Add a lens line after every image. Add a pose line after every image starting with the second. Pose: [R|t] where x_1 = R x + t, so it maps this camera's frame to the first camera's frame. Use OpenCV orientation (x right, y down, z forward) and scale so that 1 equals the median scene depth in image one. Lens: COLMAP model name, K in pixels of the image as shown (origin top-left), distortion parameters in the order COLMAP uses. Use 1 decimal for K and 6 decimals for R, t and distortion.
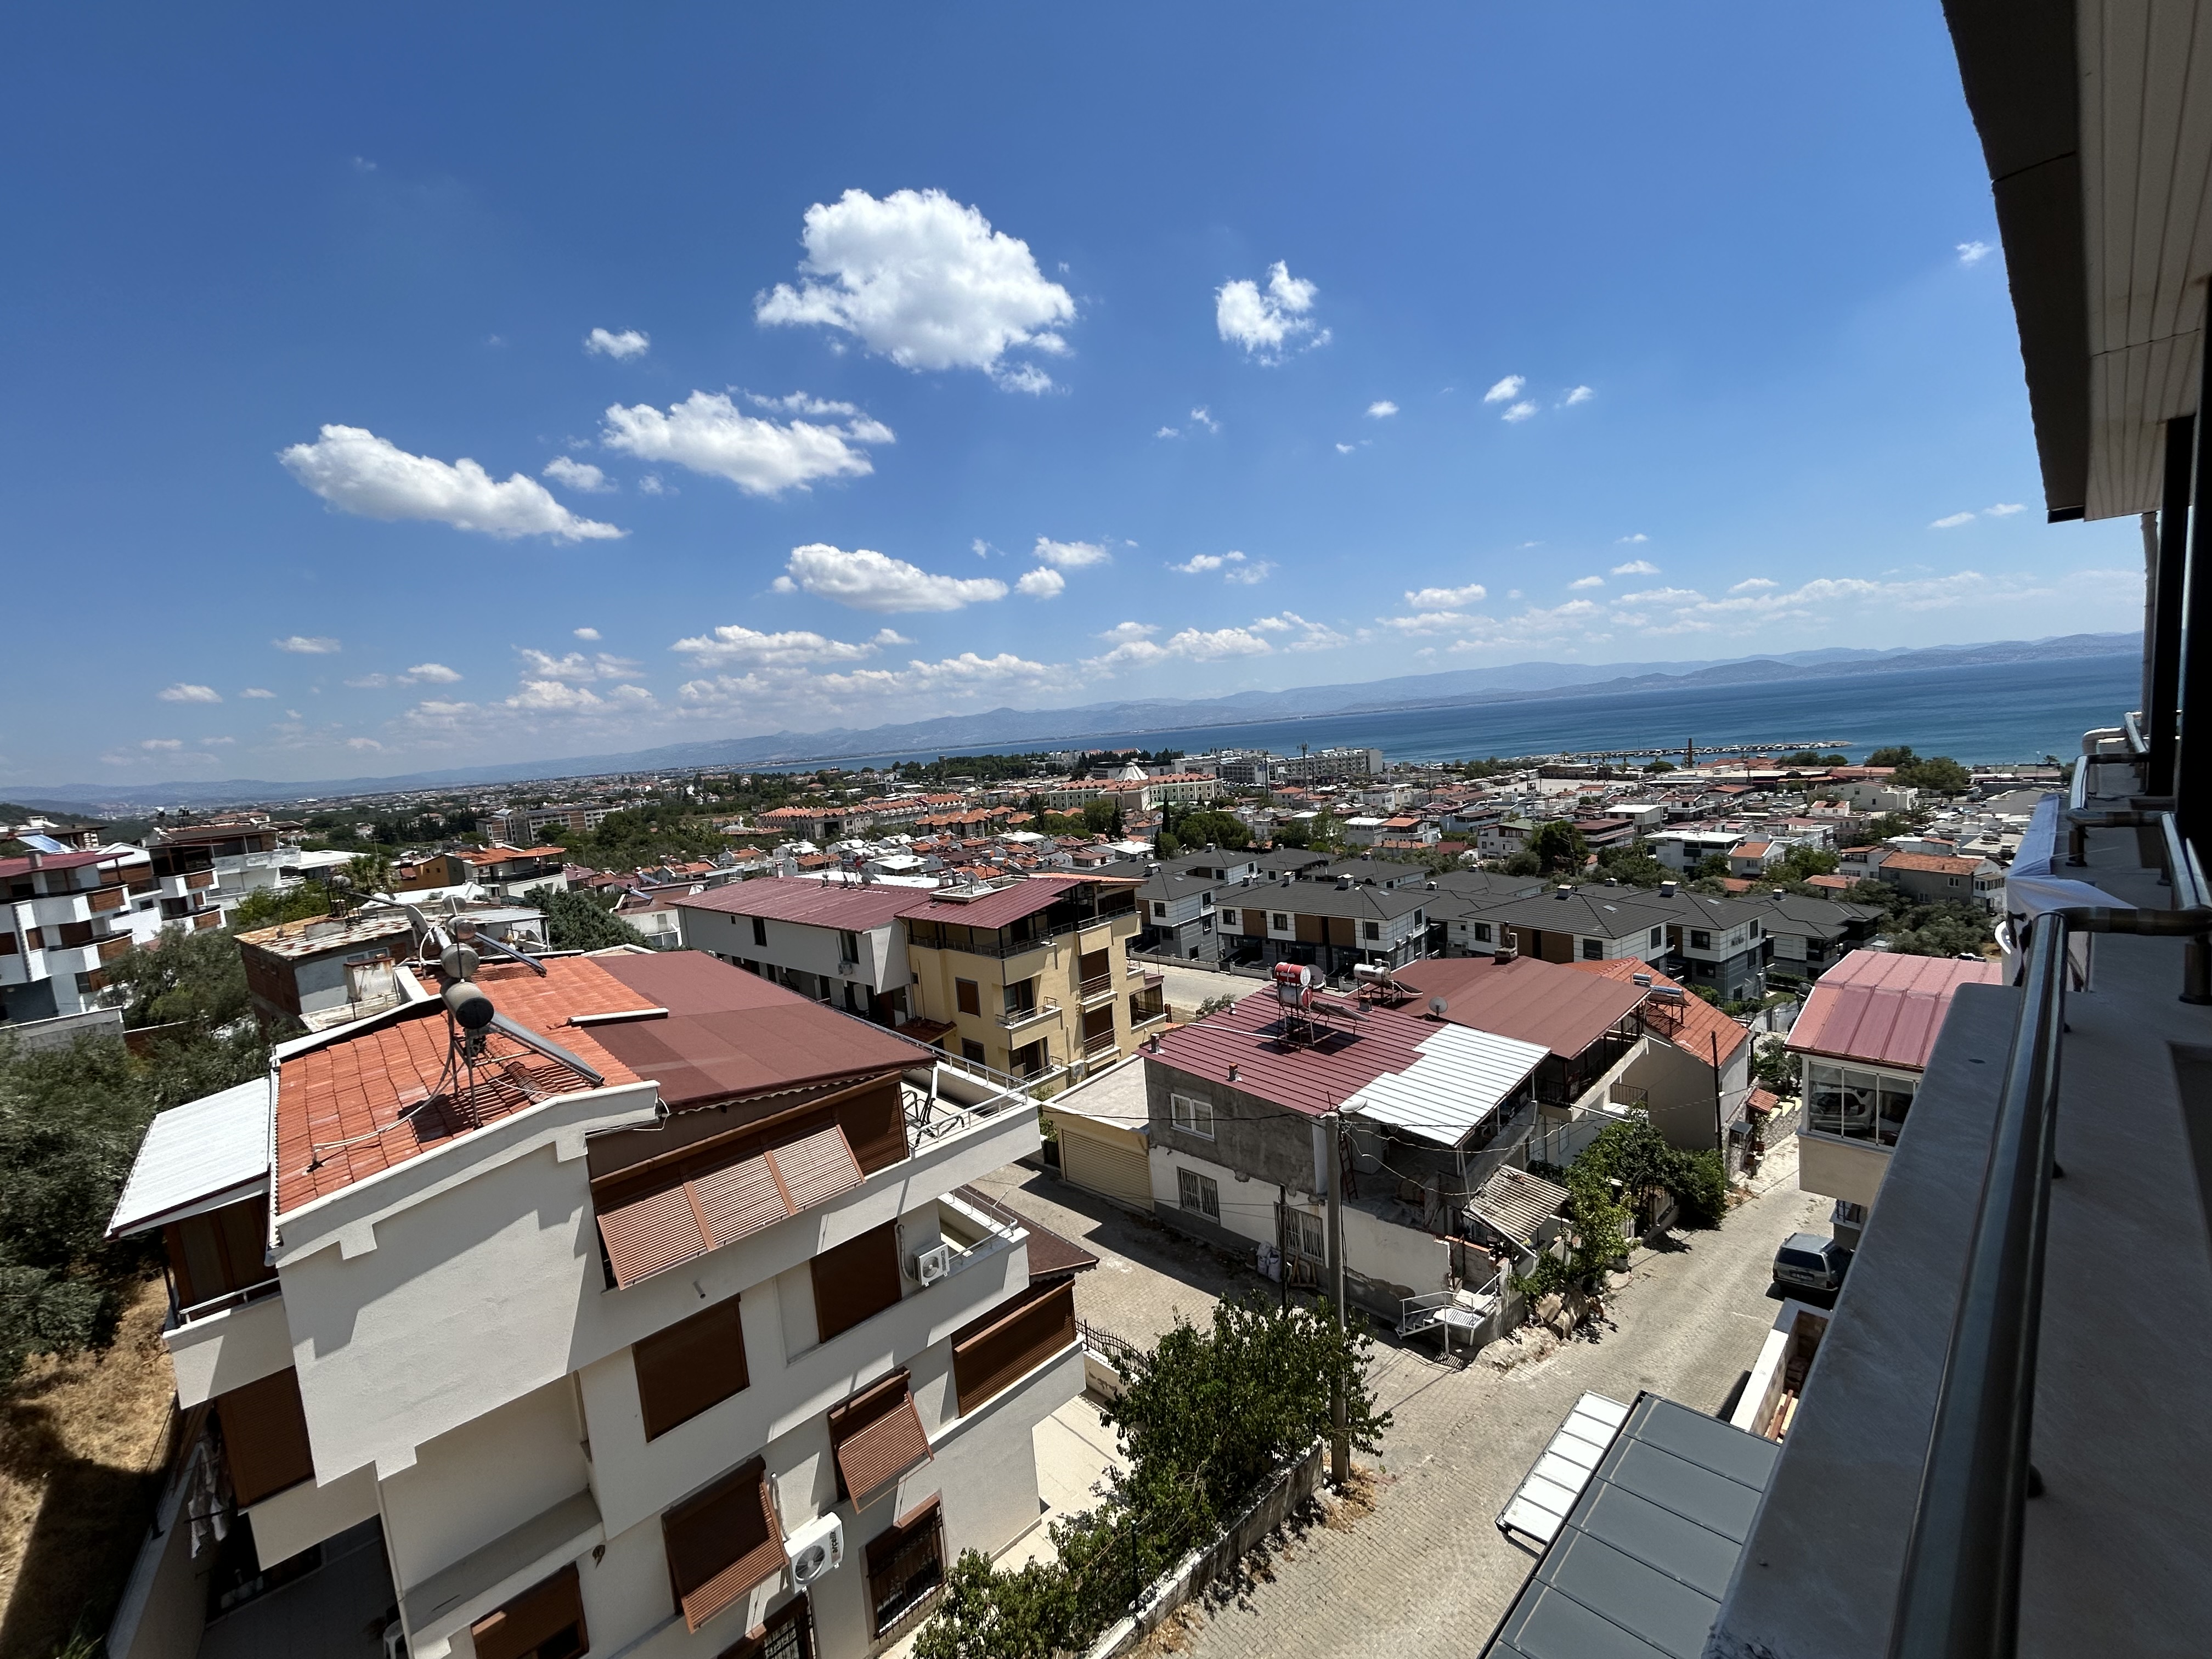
lens RADIAL K [[877.9, 0, 1083.6], [0, 877.9, 813.1], [0, 0, 1]] dist [0.001435, -0.000211]
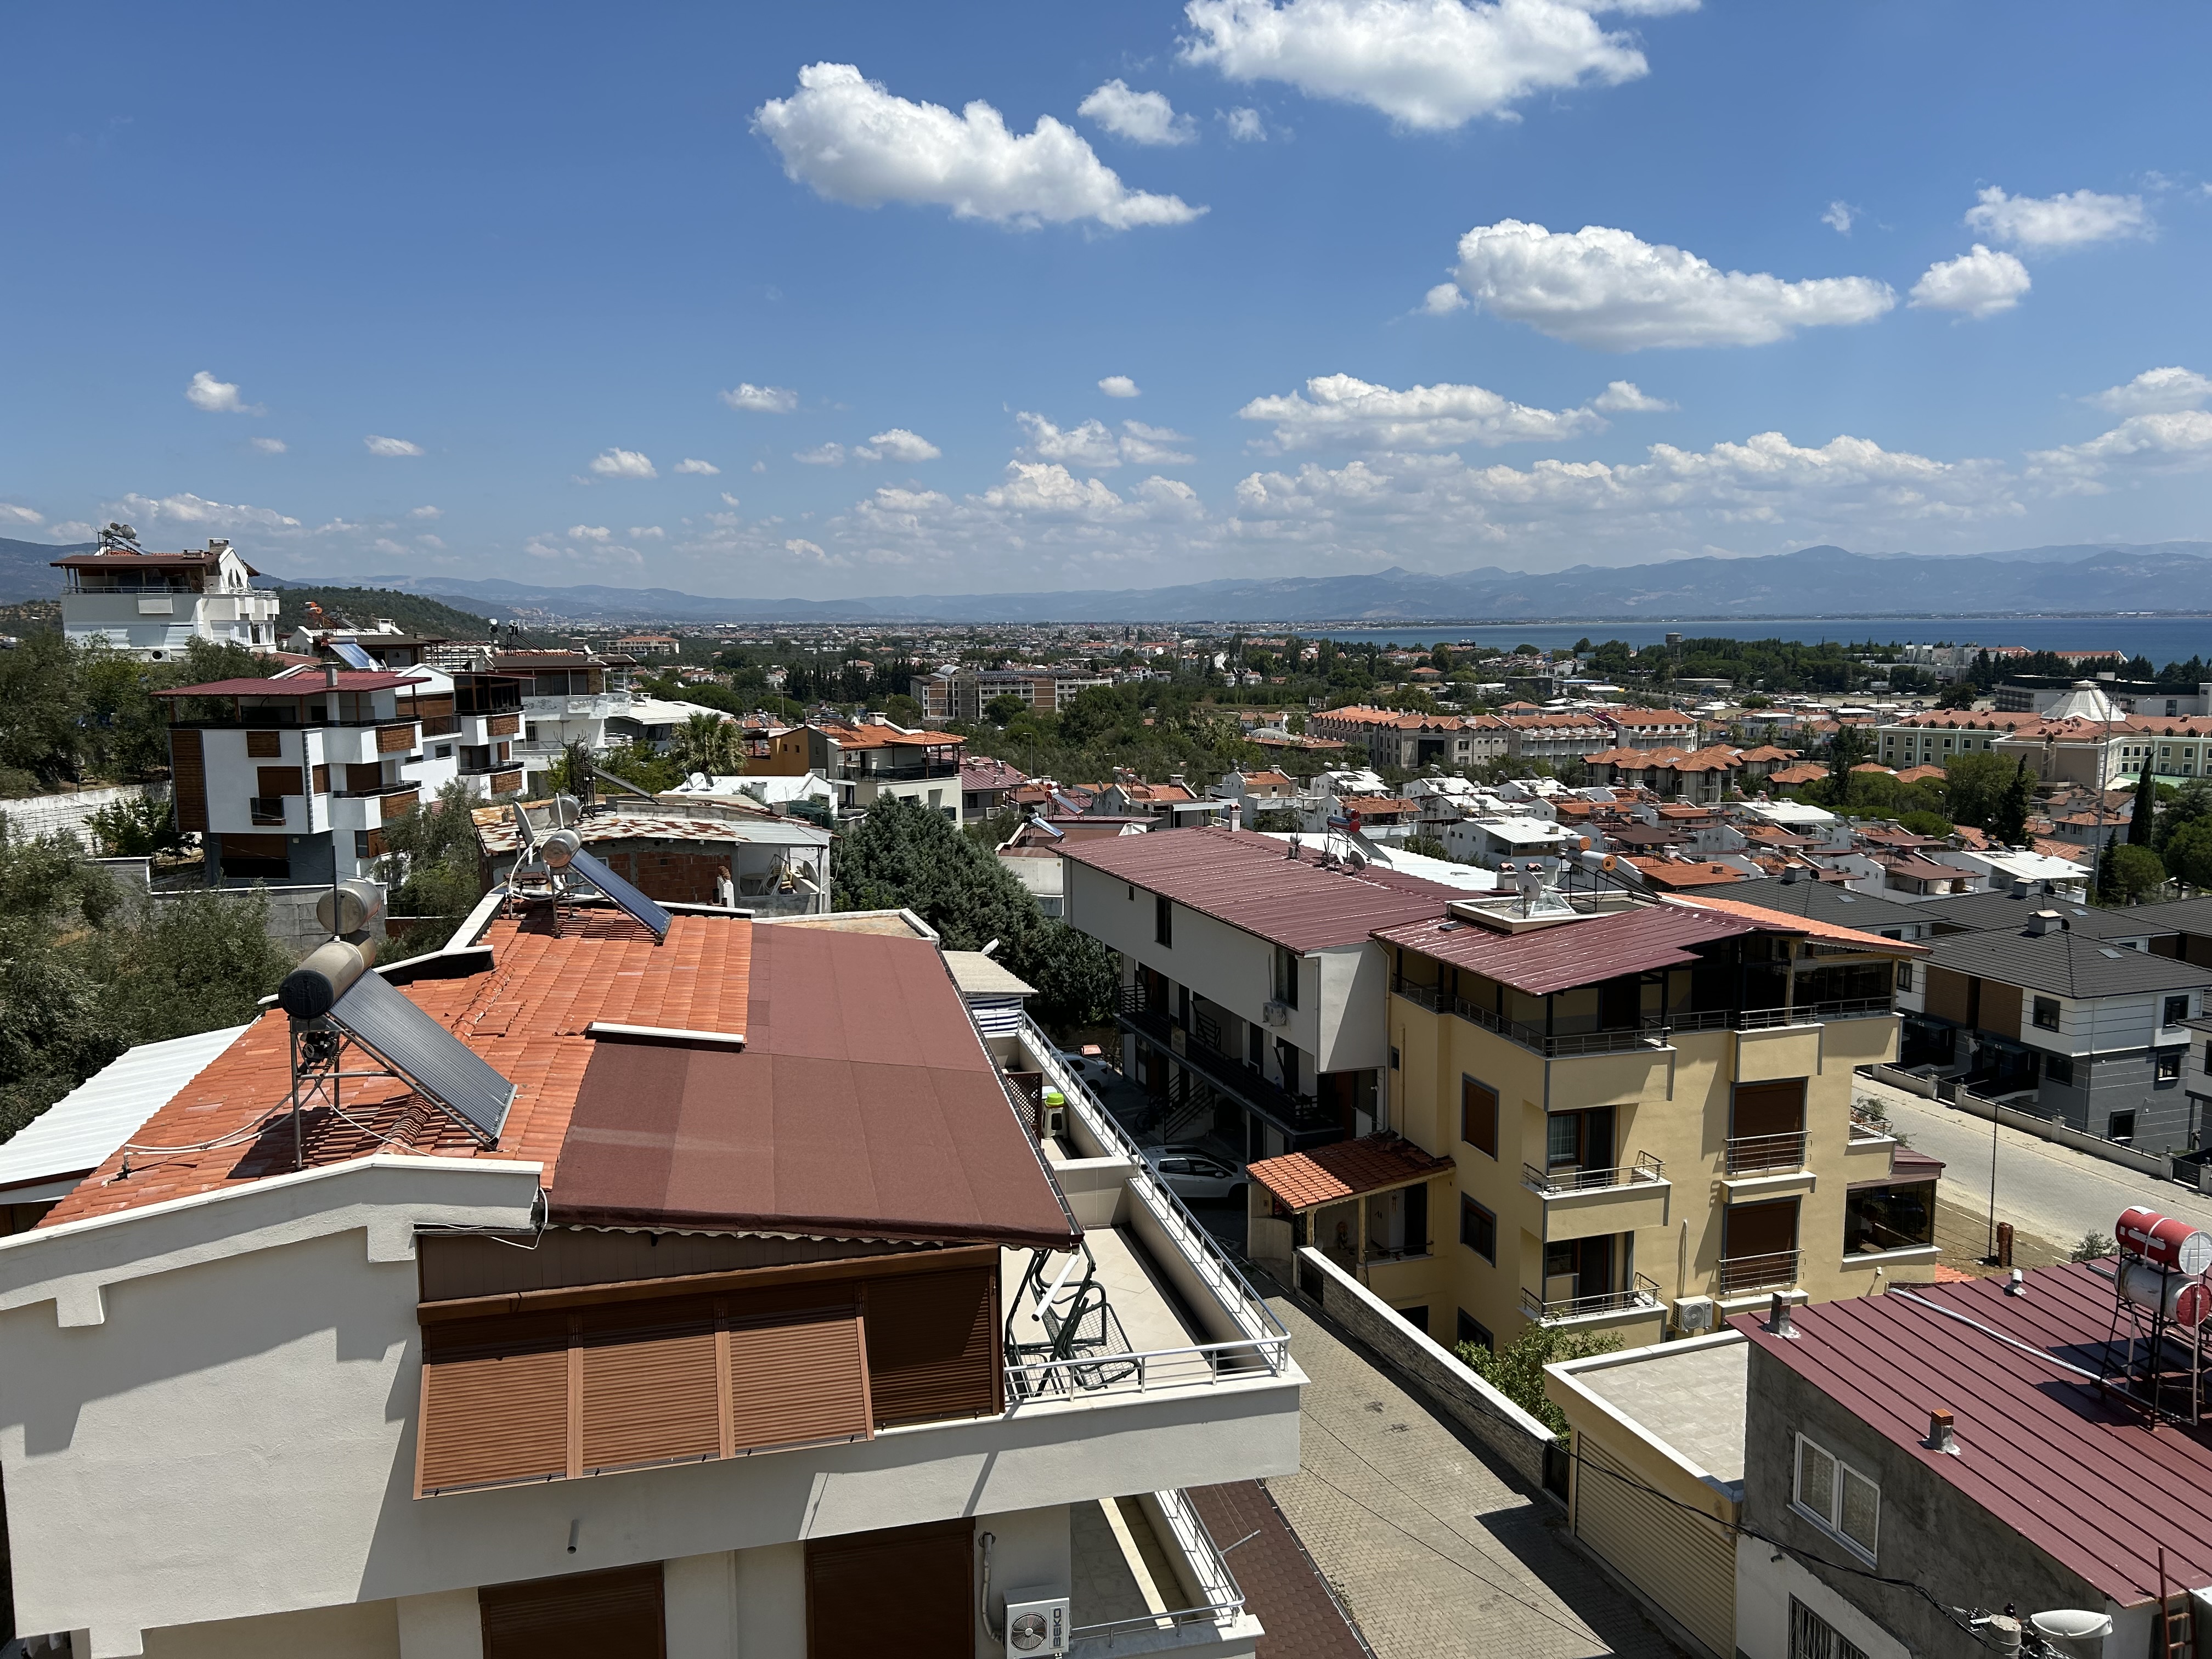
lens RADIAL K [[1627.6, 0, 1139.8], [0, 1627.6, 812.3], [0, 0, 1]] dist [0.056658, -0.065723]
pose [[0.879000, 0.129840, -0.458804, 0.082374], [-0.106521, 0.991365, 0.076475, -0.012184], [0.464771, -0.018349, 0.885241, 0.059507]]
